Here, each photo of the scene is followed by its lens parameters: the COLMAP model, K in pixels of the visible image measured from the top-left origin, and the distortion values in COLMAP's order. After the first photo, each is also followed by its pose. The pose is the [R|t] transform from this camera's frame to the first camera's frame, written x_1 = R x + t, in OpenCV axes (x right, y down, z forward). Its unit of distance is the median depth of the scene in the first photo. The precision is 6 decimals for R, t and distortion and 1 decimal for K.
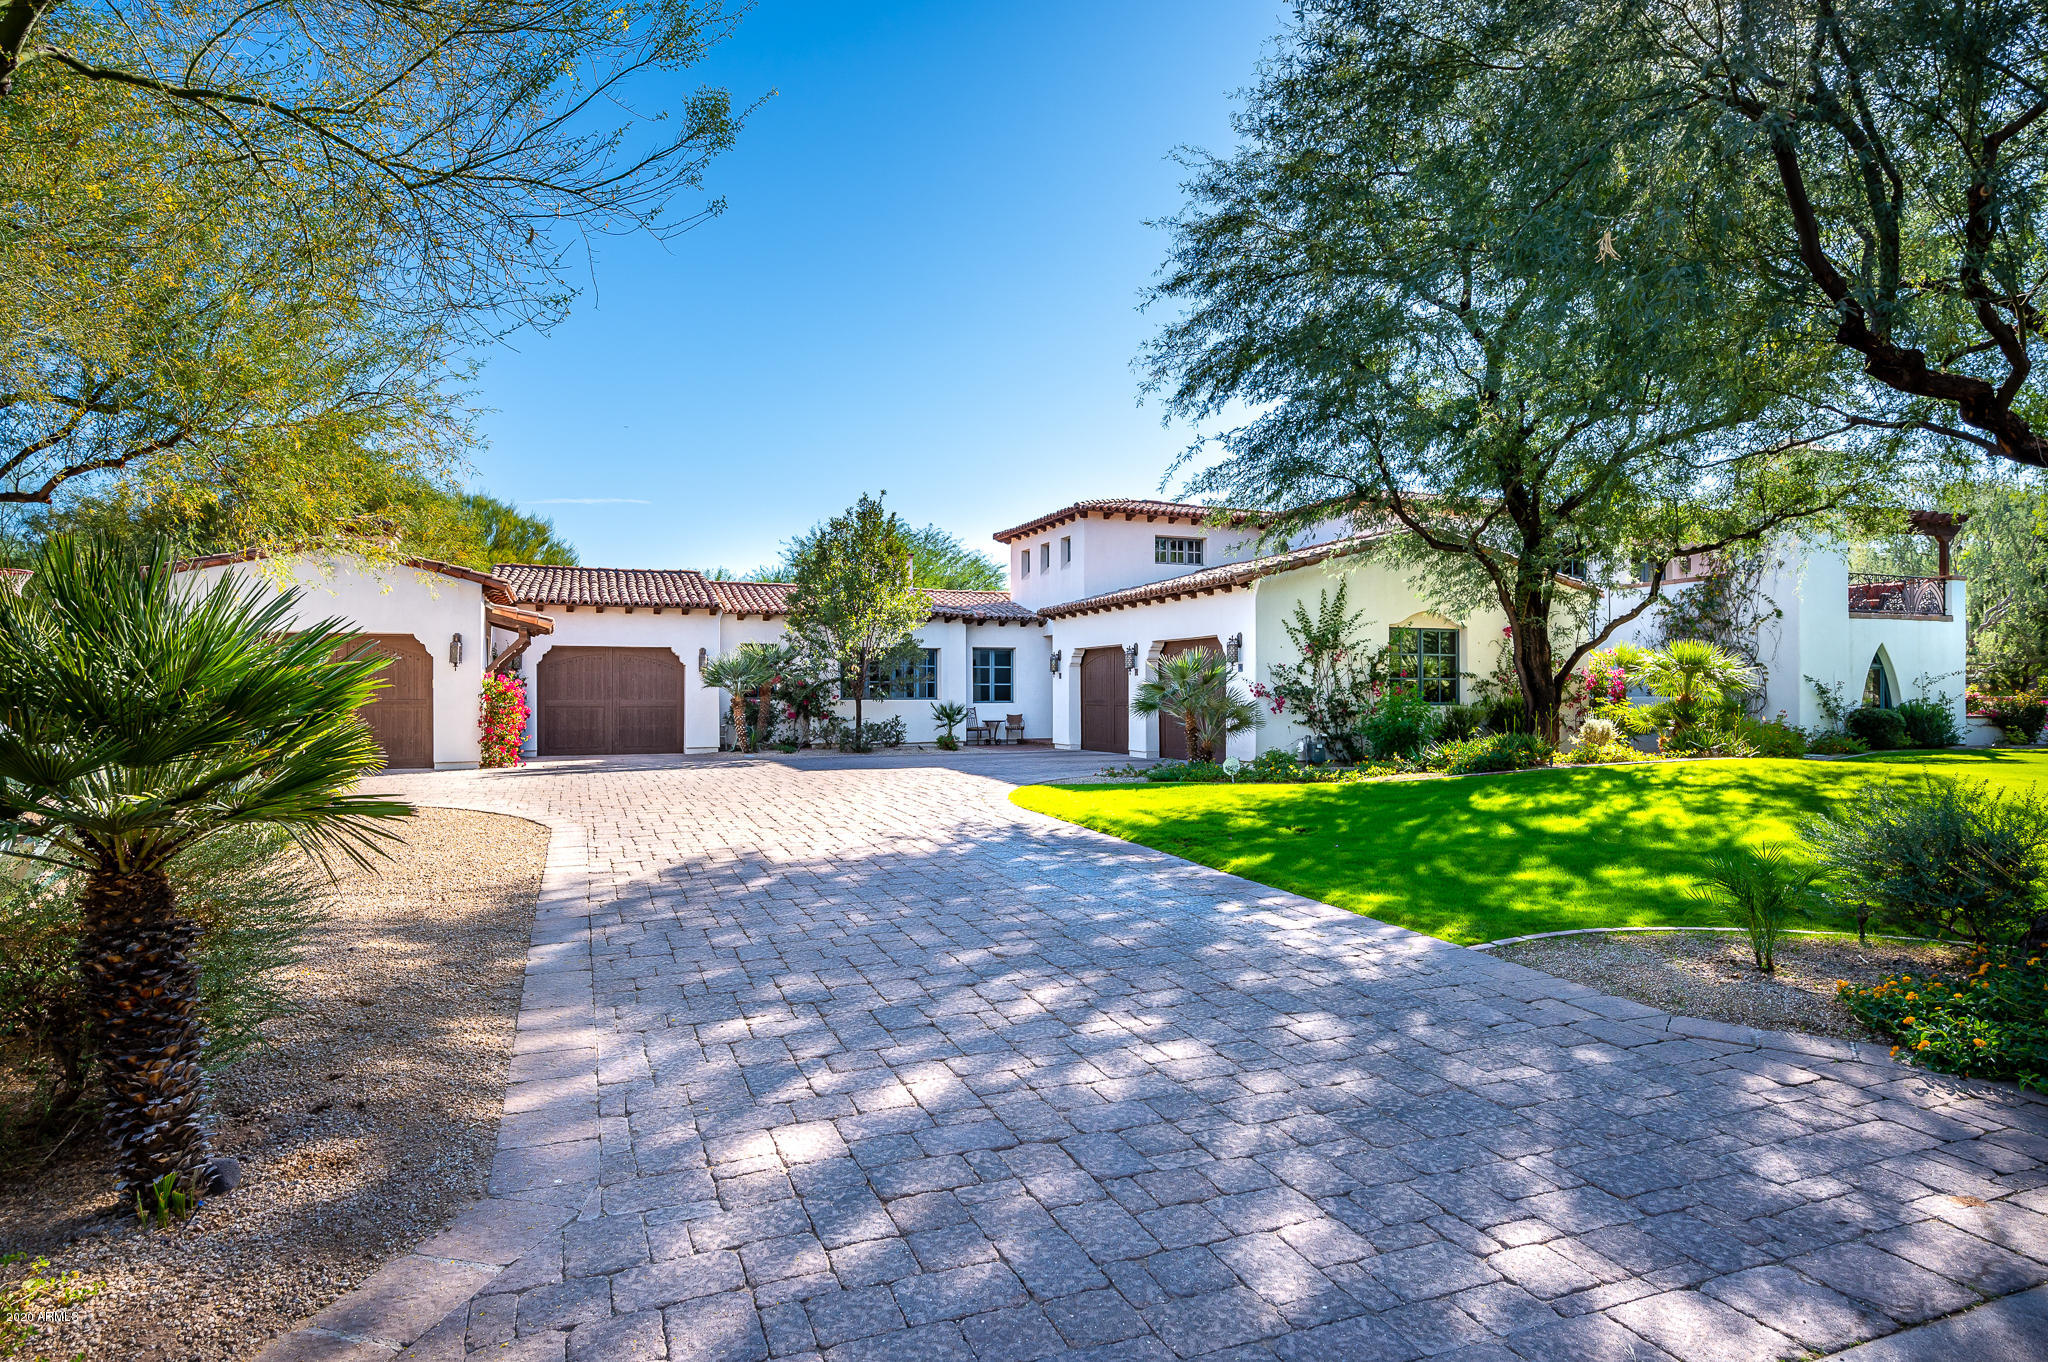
lens RADIAL K [[1171.1, 0, 991.4], [0, 1171.1, 692.1], [0, 0, 1]] dist [-0.002536, -0.003265]
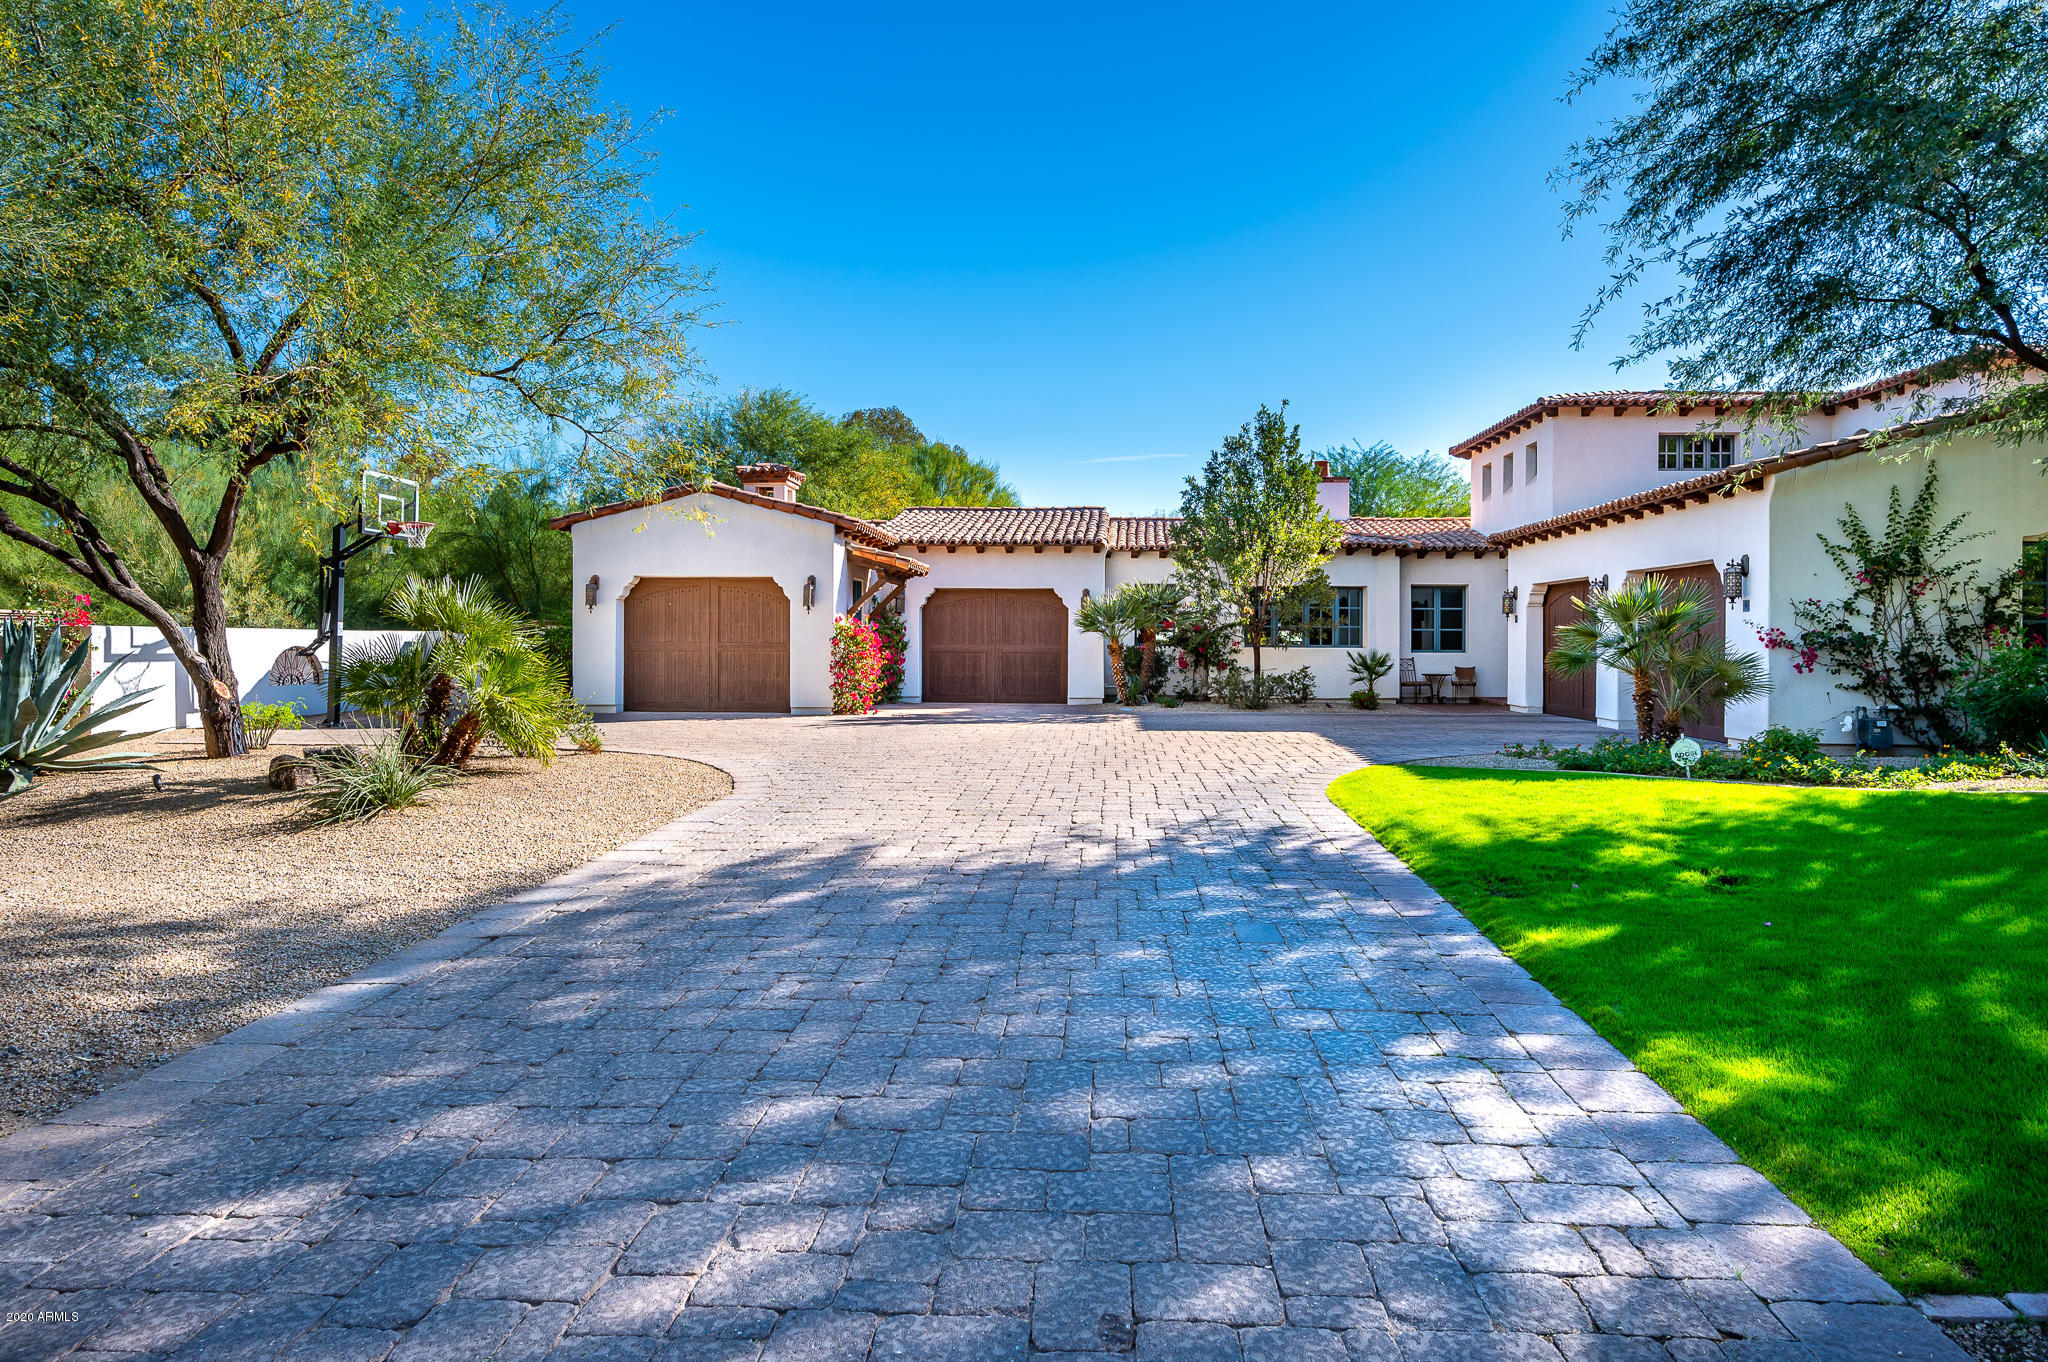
lens RADIAL K [[1171.1, 0, 1005.7], [0, 1171.1, 647.4], [0, 0, 1]] dist [-0.002536, -0.003265]
pose [[0.906113, 0.008739, -0.422945, 0.100841], [-0.005438, 0.999945, 0.009010, -0.000121], [0.423000, -0.005864, 0.906111, 0.176267]]
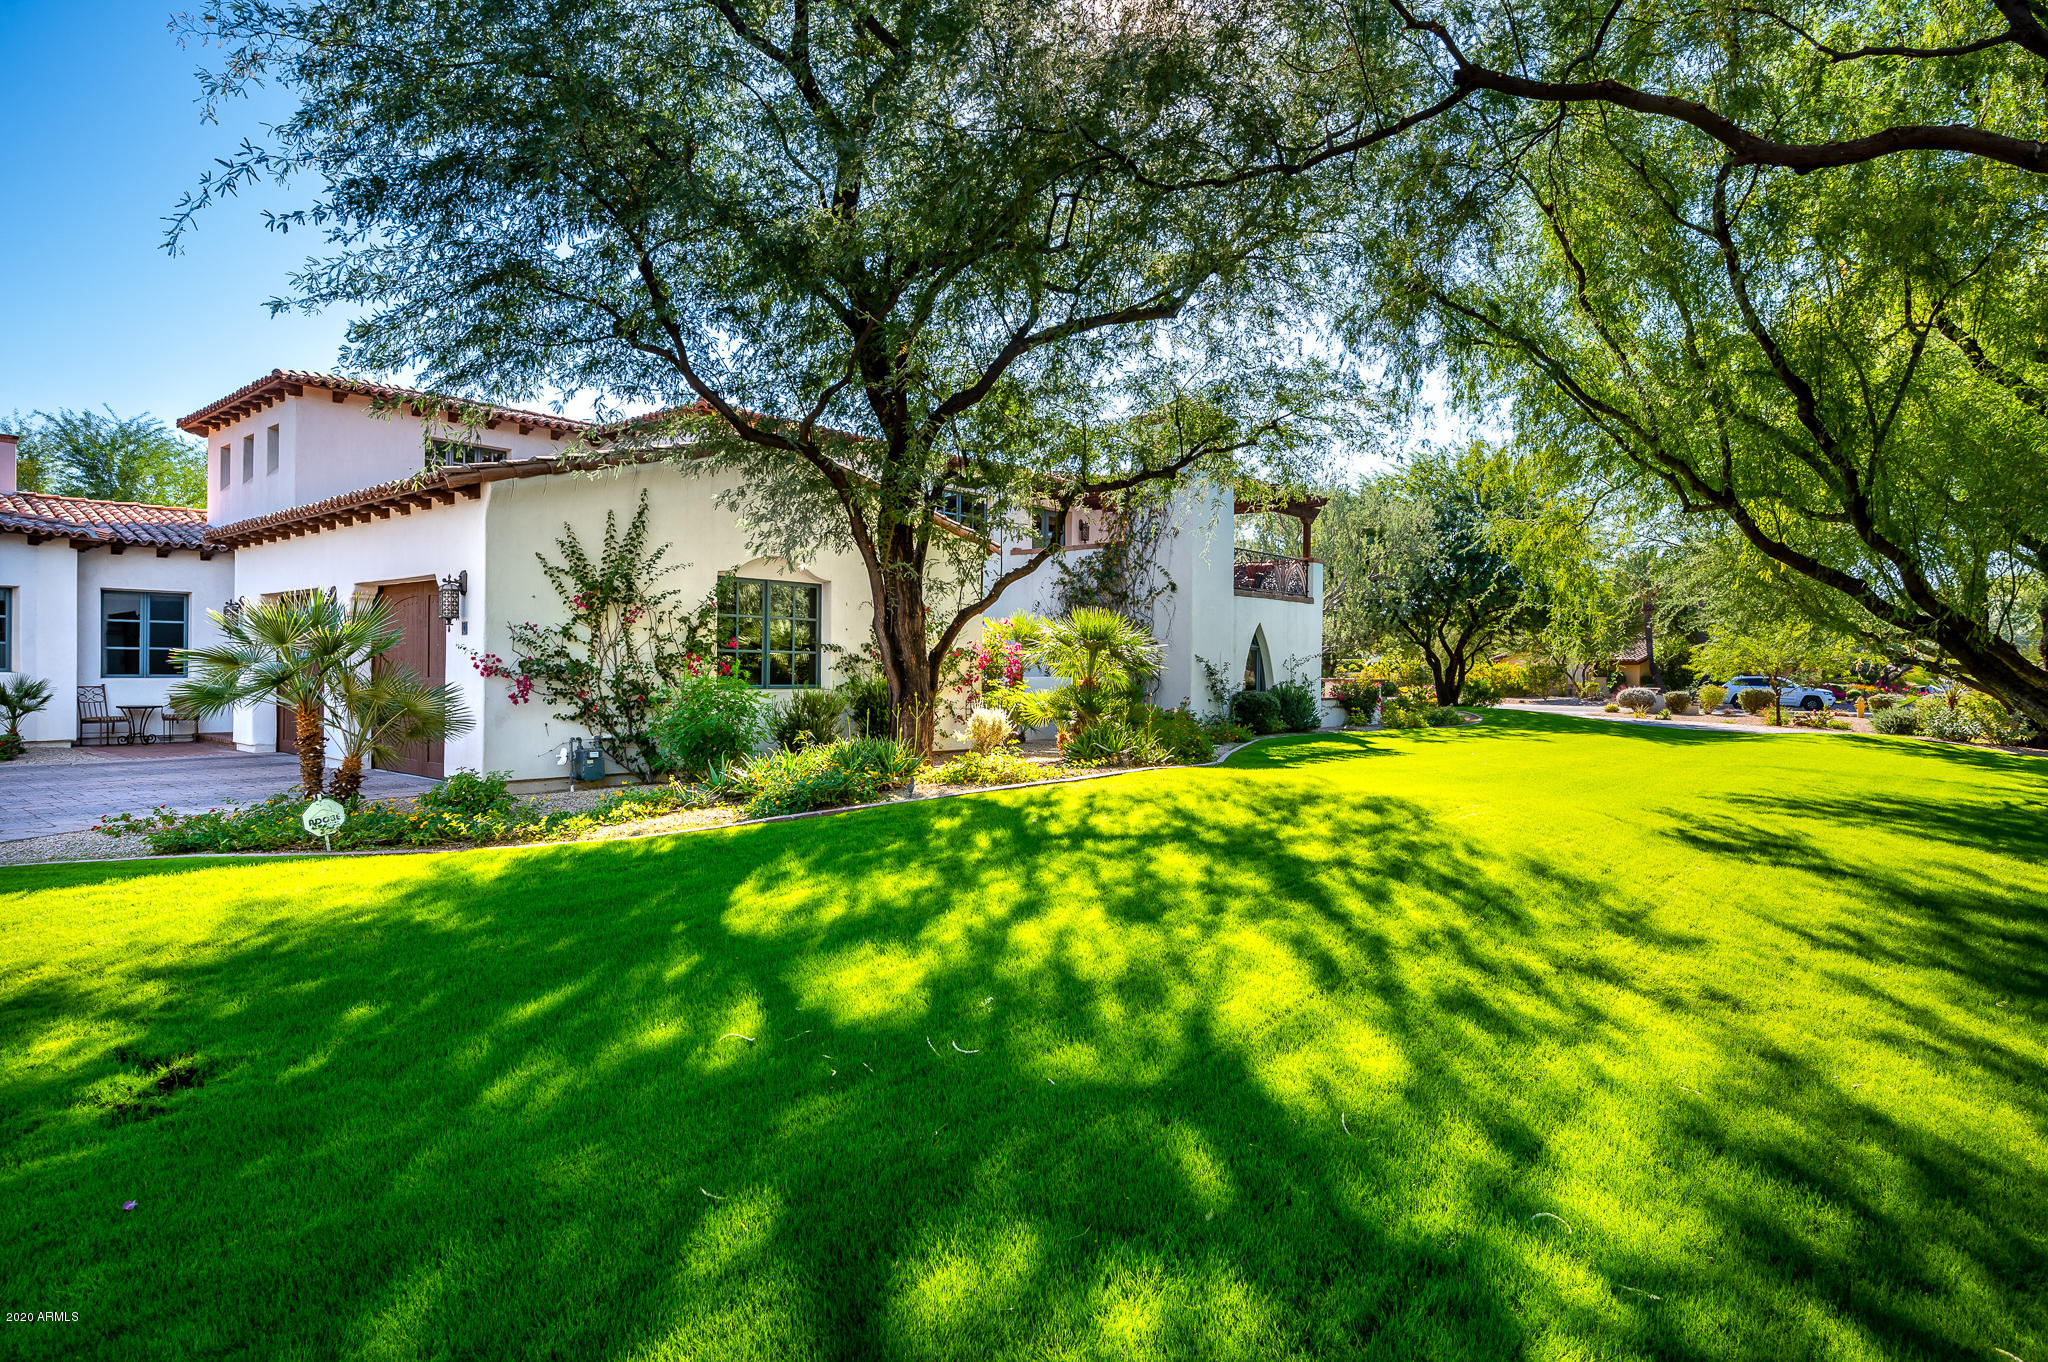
lens RADIAL K [[1171.1, 0, 1028.5], [0, 1171.1, 648.2], [0, 0, 1]] dist [-0.002536, -0.003265]
pose [[0.879109, 0.019518, 0.476222, 0.167114], [-0.013722, 0.999783, -0.015646, -0.004423], [-0.476424, 0.007220, 0.879186, 0.298792]]
